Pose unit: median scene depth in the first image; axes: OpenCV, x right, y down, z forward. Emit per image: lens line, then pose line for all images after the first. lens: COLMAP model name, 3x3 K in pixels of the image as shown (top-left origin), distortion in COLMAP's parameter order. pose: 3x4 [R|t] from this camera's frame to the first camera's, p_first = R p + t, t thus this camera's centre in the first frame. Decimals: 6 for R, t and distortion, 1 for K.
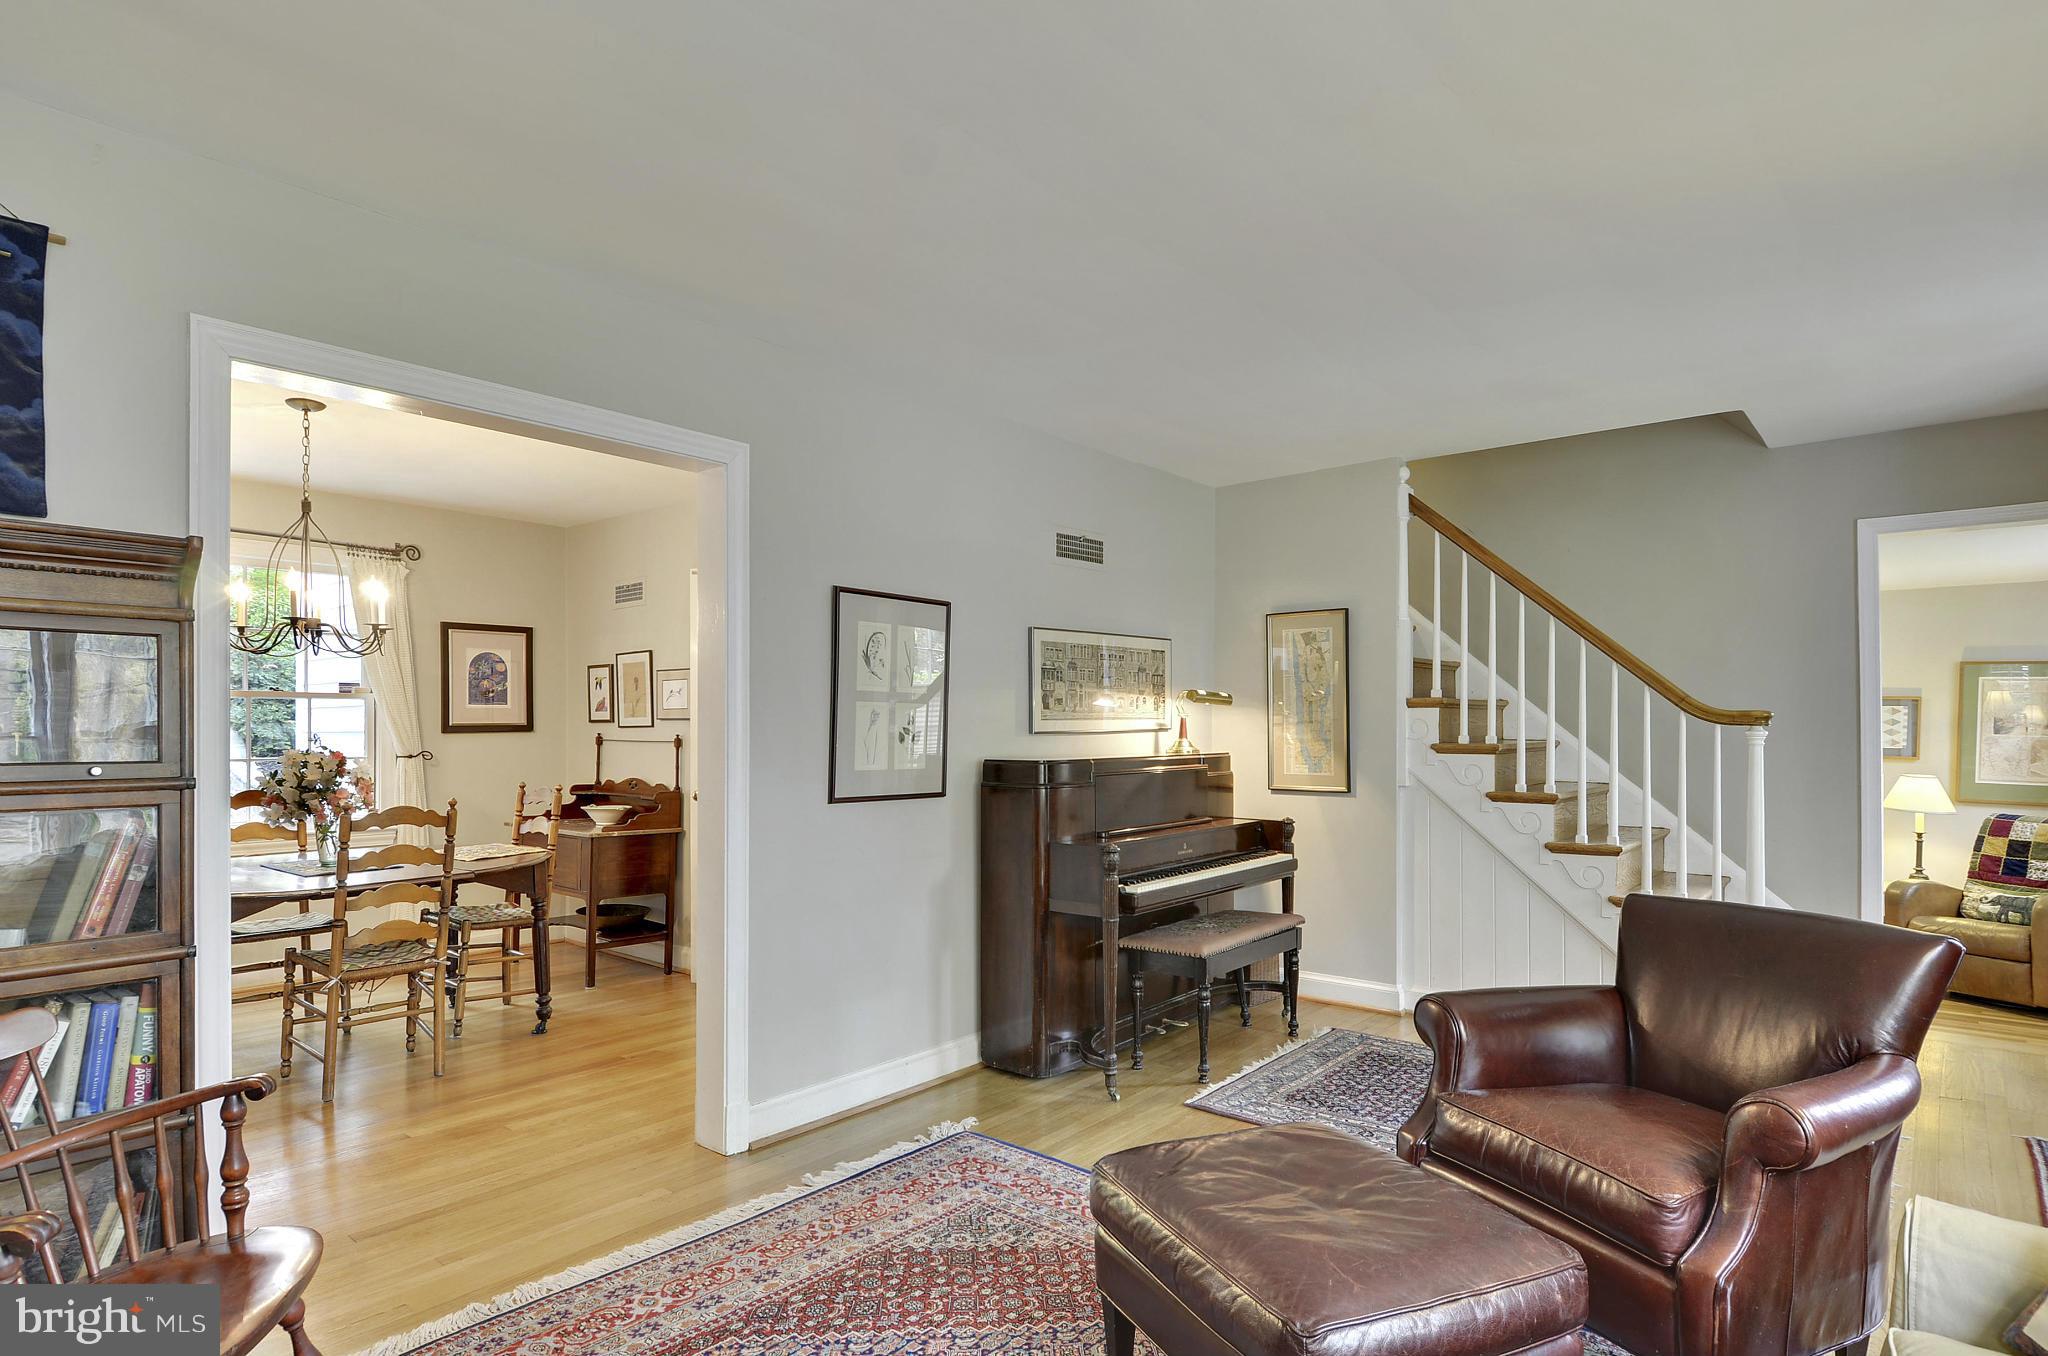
lens RADIAL K [[1097.8, 0, 1029.5], [0, 1097.8, 730.3], [0, 0, 1]] dist [0.001053, 0.000346]
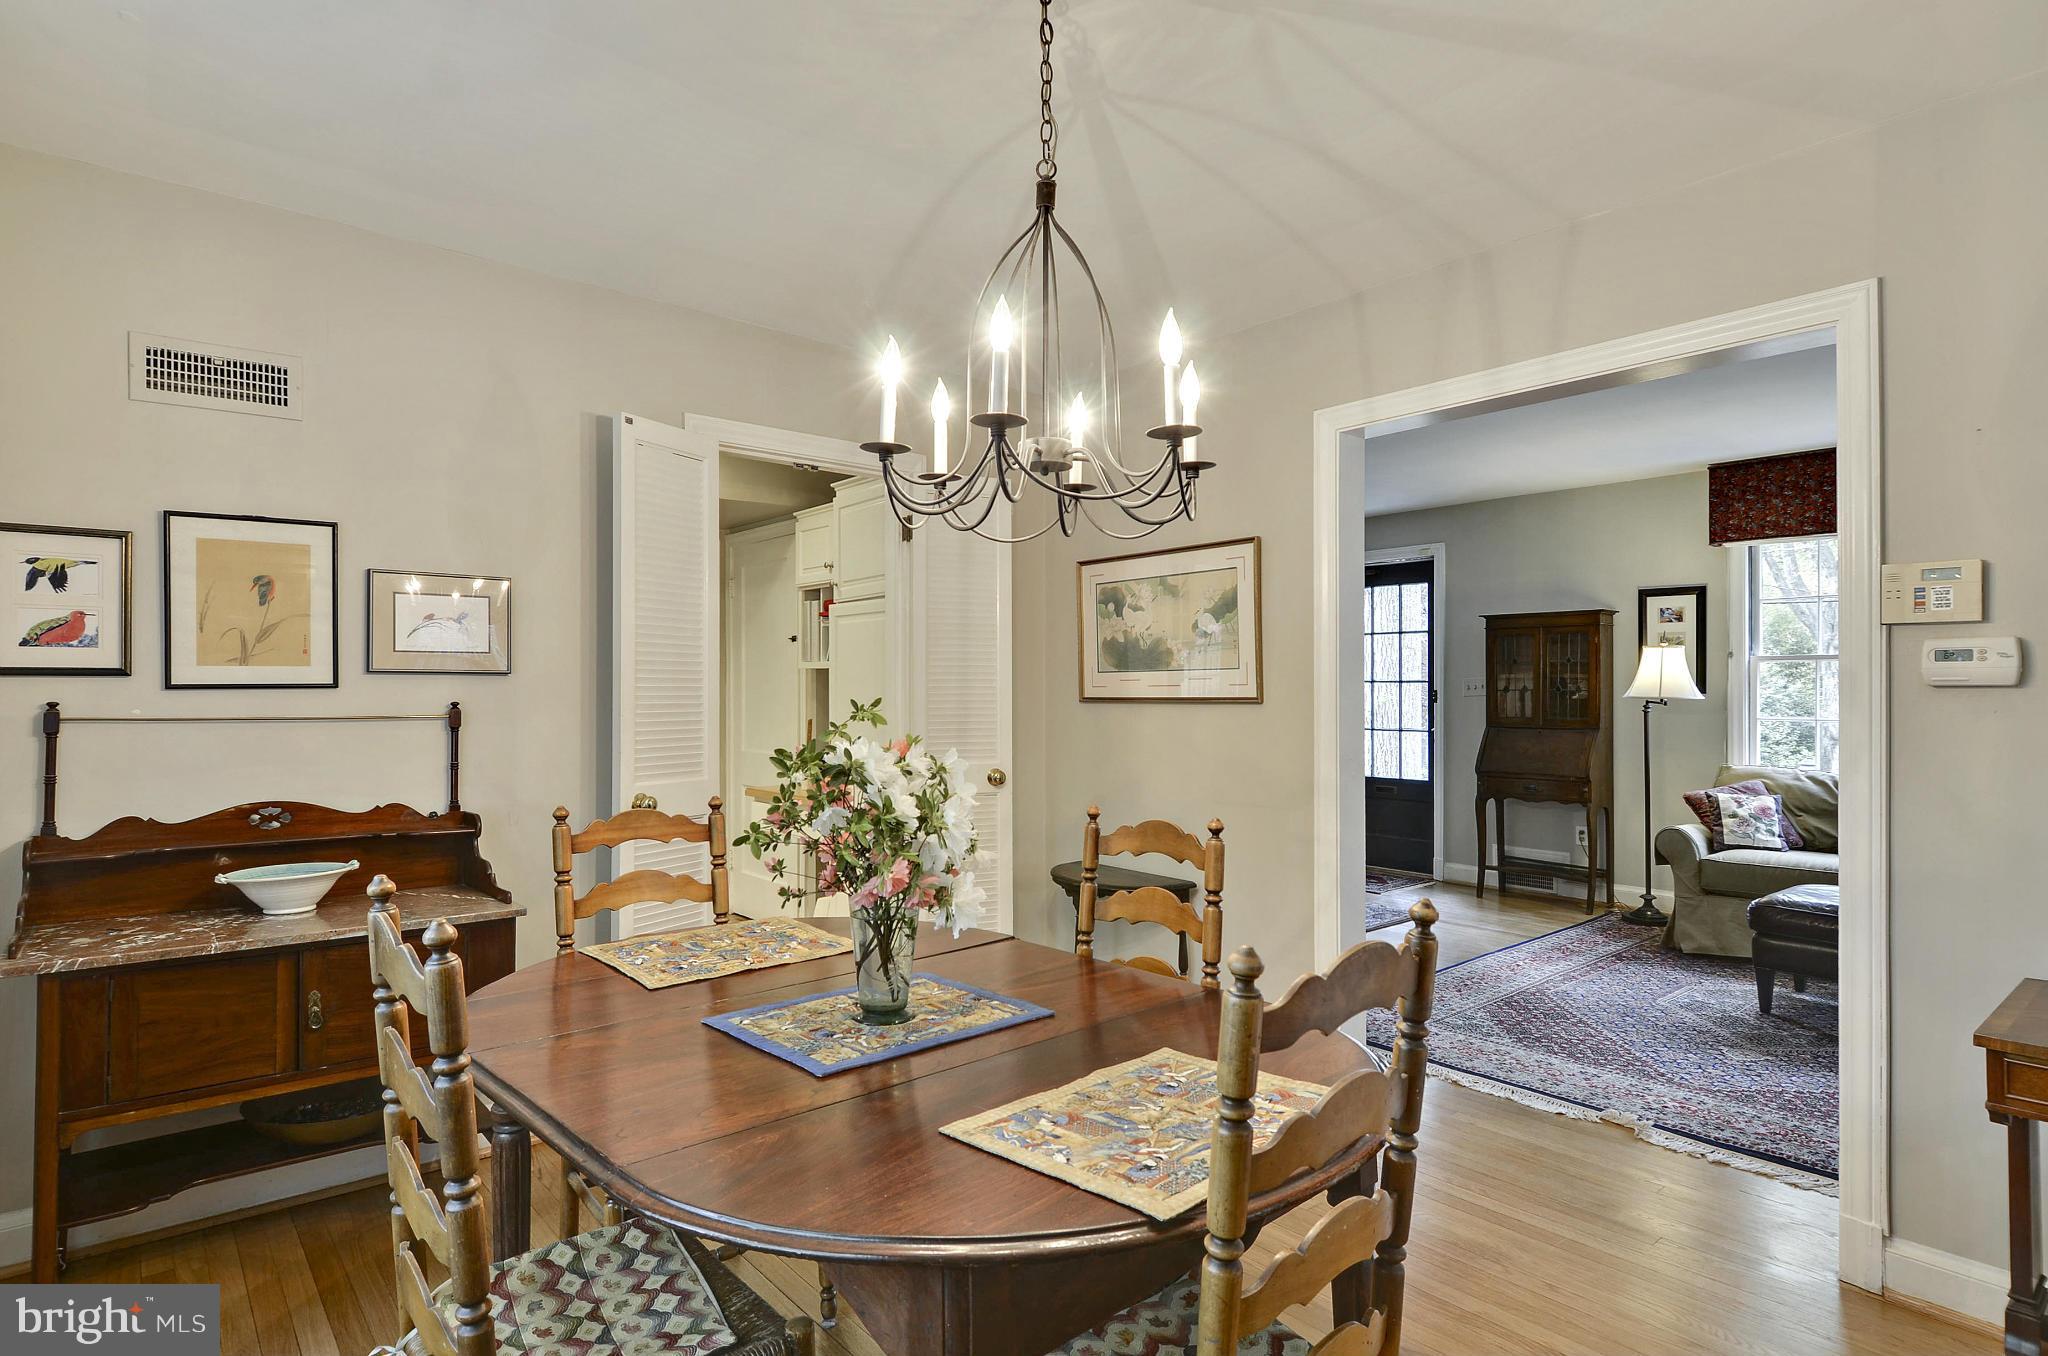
lens RADIAL K [[1060.2, 0, 1024.0], [0, 1060.2, 678.0], [0, 0, 1]] dist [0.000785, 0.000880]
pose [[0.169770, 0.011230, 0.985420, -1.111673], [0.005440, 0.999909, -0.012332, -0.000130], [-0.985469, 0.007454, 0.169694, 0.960726]]
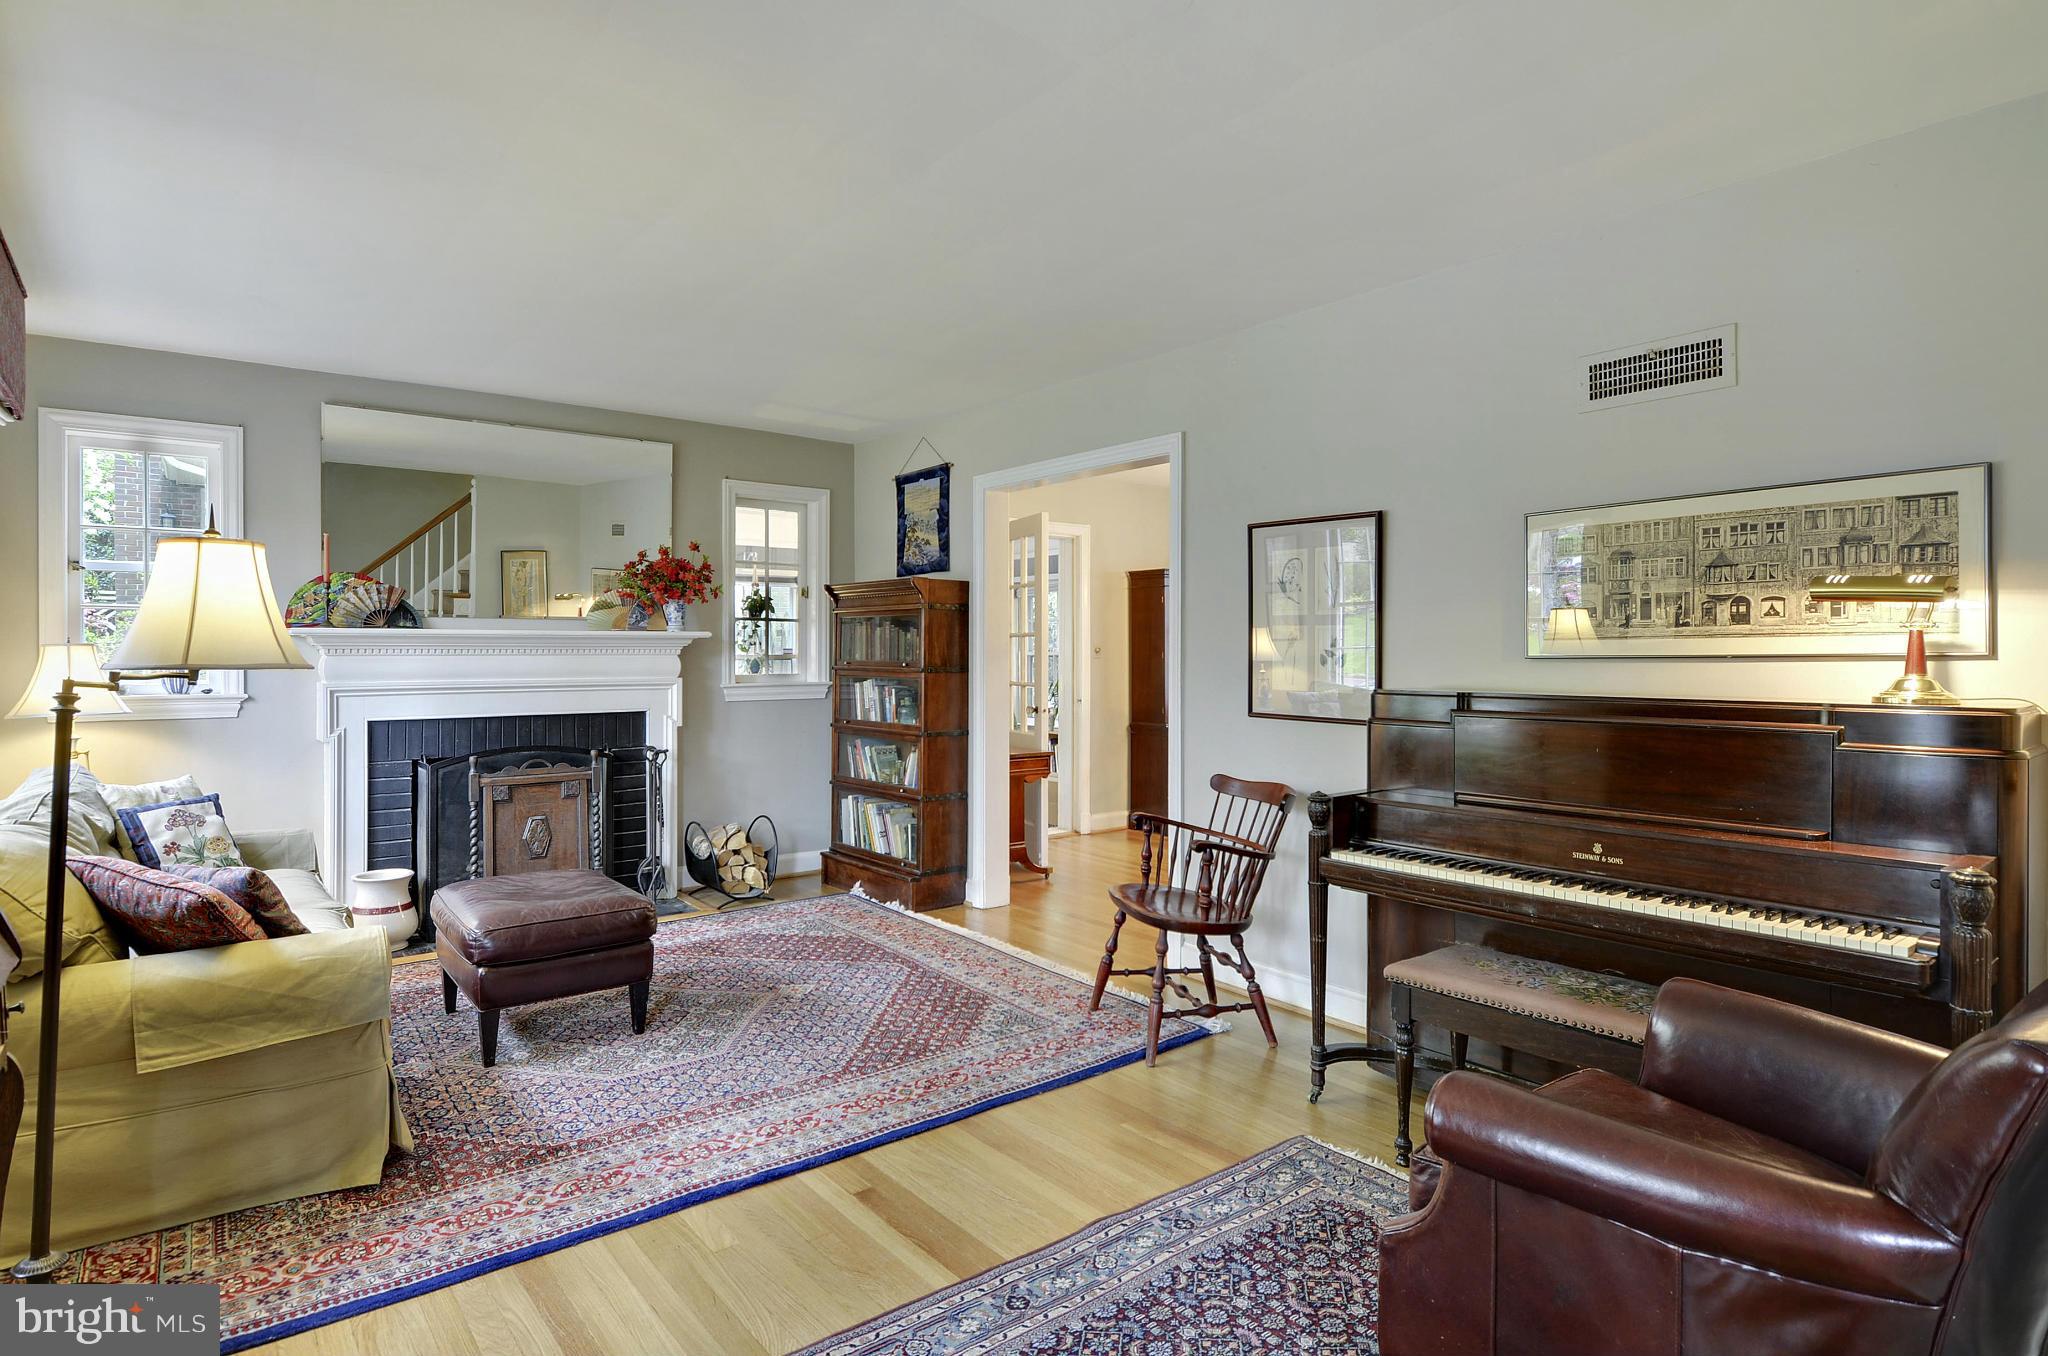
lens RADIAL K [[1076.2, 0, 997.5], [0, 1076.2, 670.9], [0, 0, 1]] dist [0.000980, -0.000358]
pose [[-0.218651, 0.018739, -0.975623, 0.876973], [-0.006291, 0.999768, 0.020612, -0.001550], [0.975783, 0.010644, -0.218482, 0.904400]]
